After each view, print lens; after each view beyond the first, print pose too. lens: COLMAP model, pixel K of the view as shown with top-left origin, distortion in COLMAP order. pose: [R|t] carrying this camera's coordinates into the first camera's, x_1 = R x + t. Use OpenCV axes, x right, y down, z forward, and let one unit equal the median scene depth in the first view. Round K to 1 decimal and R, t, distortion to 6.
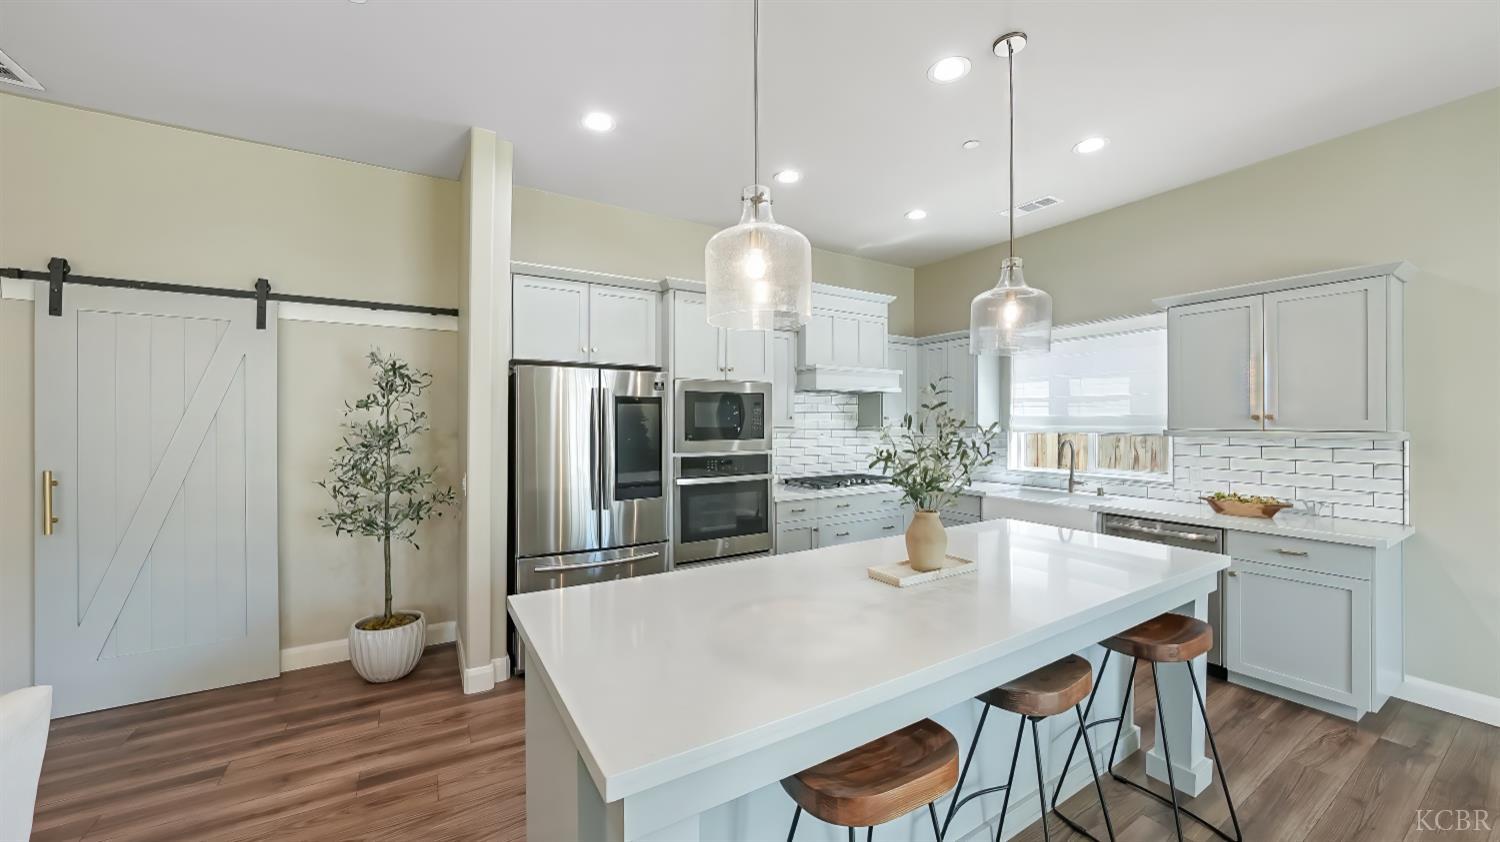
lens RADIAL K [[552.7, 0, 751.6], [0, 552.7, 415.9], [0, 0, 1]] dist [-0.012667, 0.000040]
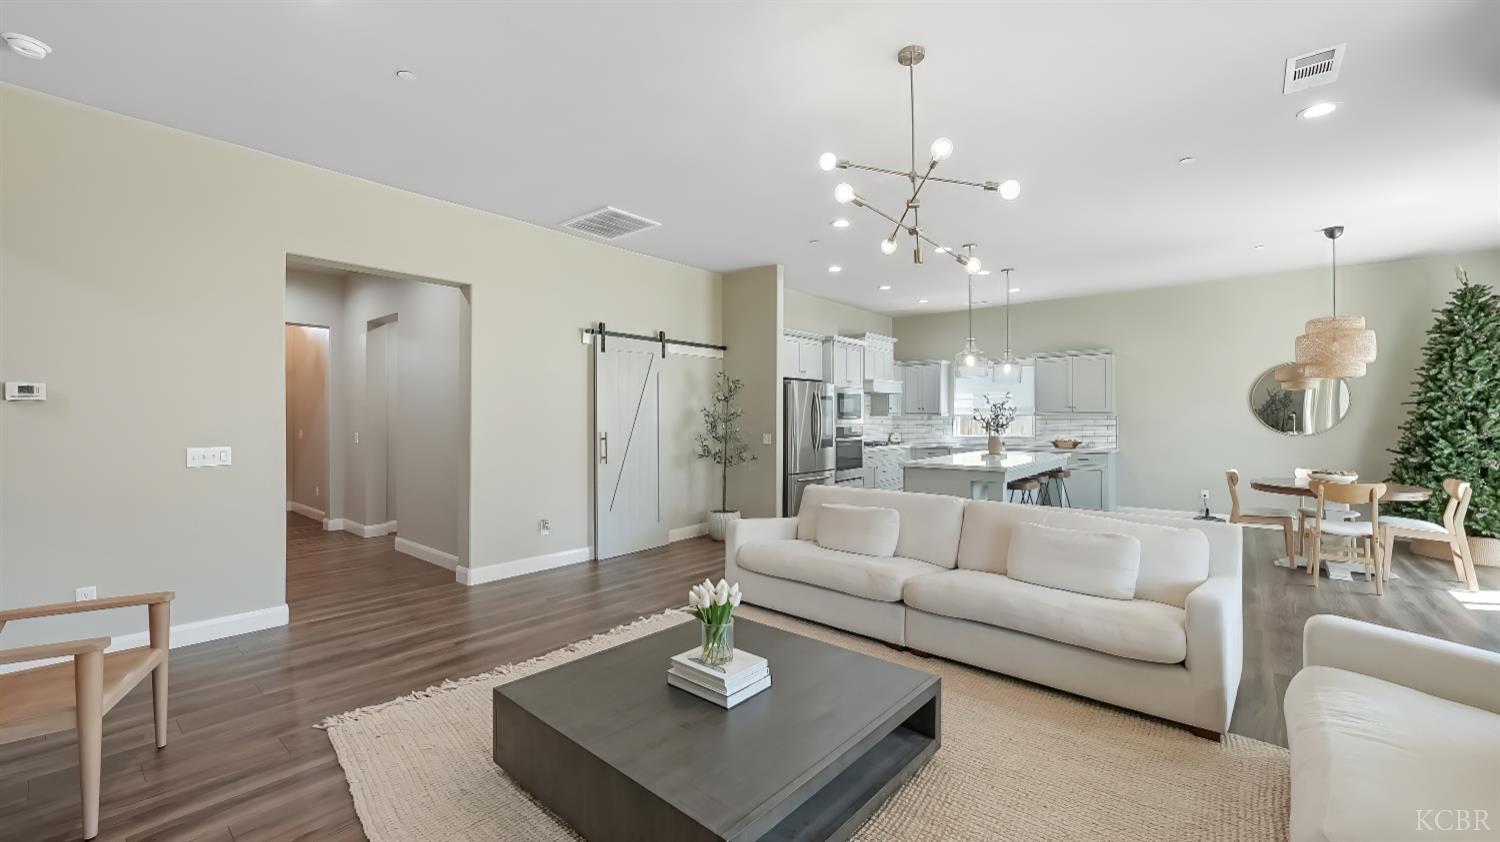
lens RADIAL K [[611.7, 0, 754.1], [0, 611.7, 414.9], [0, 0, 1]] dist [-0.000167, 0.000006]
pose [[0.942295, -0.000330, 0.334785, -1.004995], [-0.001499, 0.999985, 0.005204, 0.018828], [-0.334781, -0.005405, 0.942280, -0.837547]]
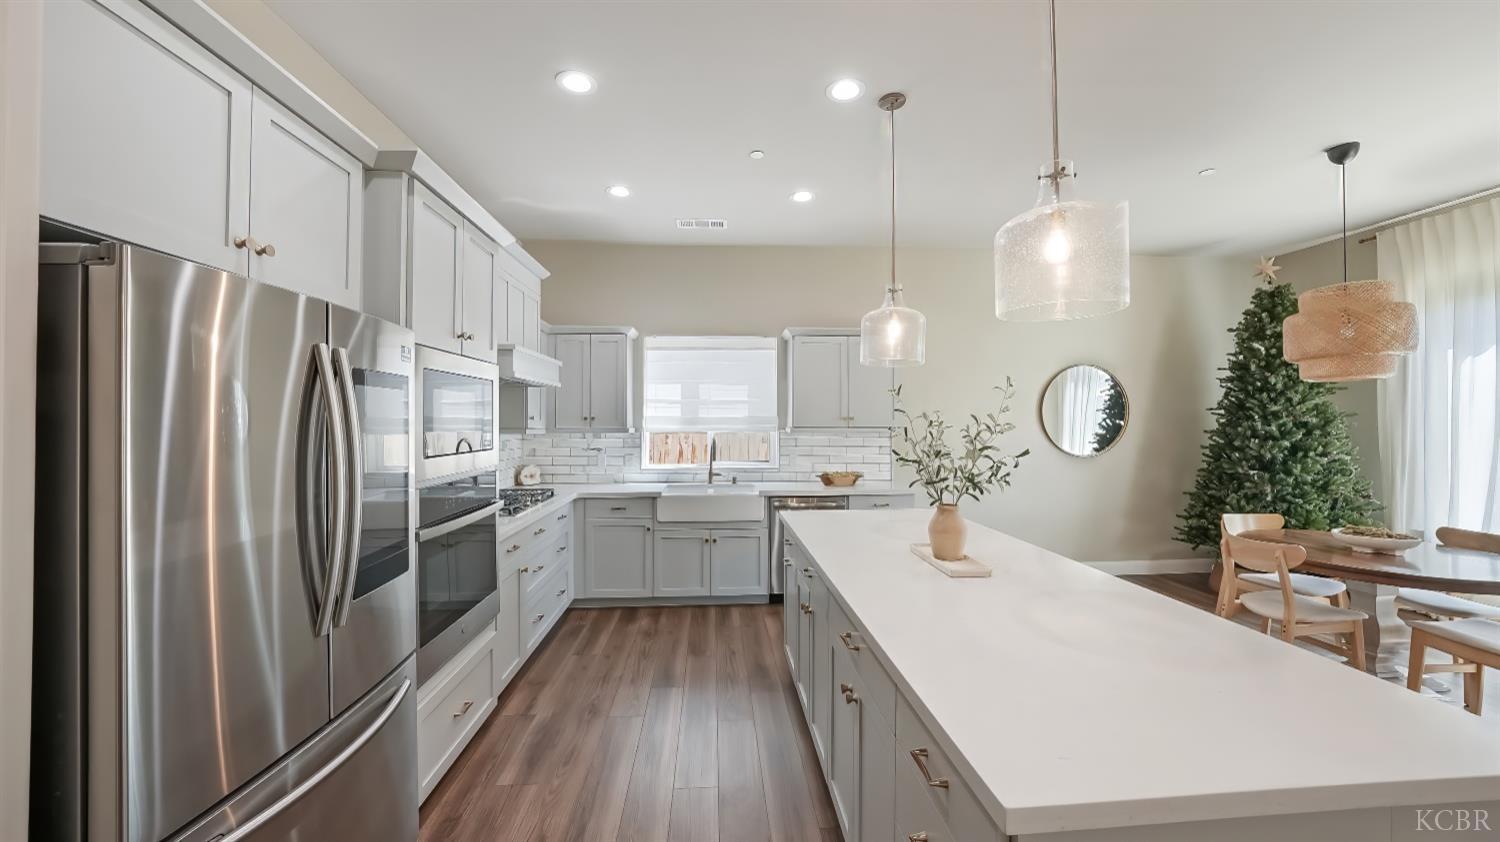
lens RADIAL K [[552.7, 0, 751.6], [0, 552.7, 415.9], [0, 0, 1]] dist [-0.012667, 0.000040]
pose [[0.468187, 0.007779, 0.883595, -0.406720], [-0.007184, 0.999962, -0.004997, 0.003905], [-0.883600, -0.004008, 0.468225, 0.407705]]
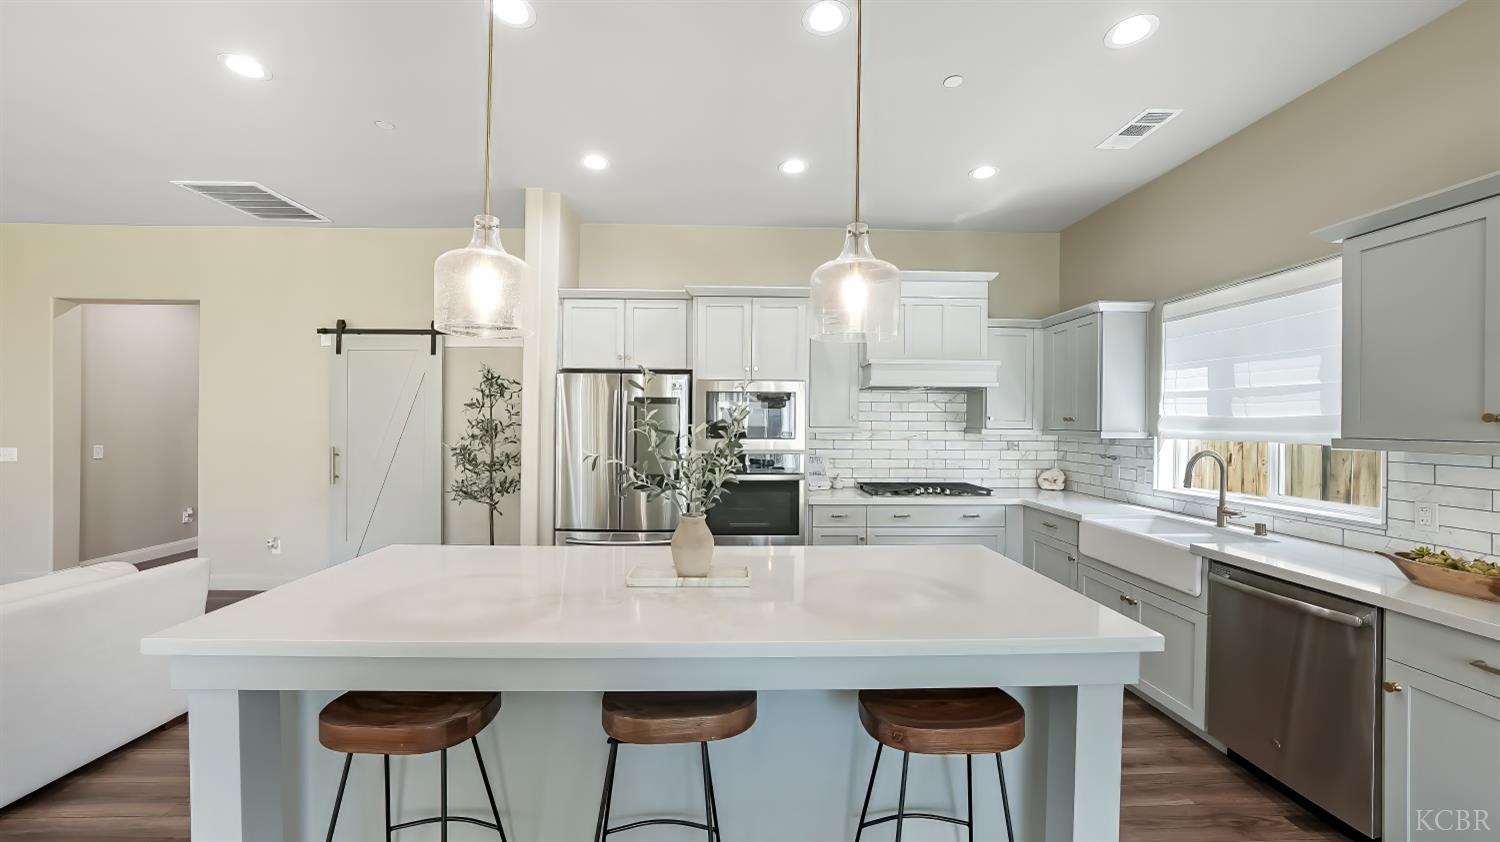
lens RADIAL K [[542.8, 0, 747.1], [0, 542.8, 417.4], [0, 0, 1]] dist [-0.016180, 0.000201]
pose [[0.865999, 0.003724, -0.500032, 0.418745], [-0.002449, 0.999992, 0.003206, 0.001222], [0.500040, -0.001552, 0.866001, 0.125866]]
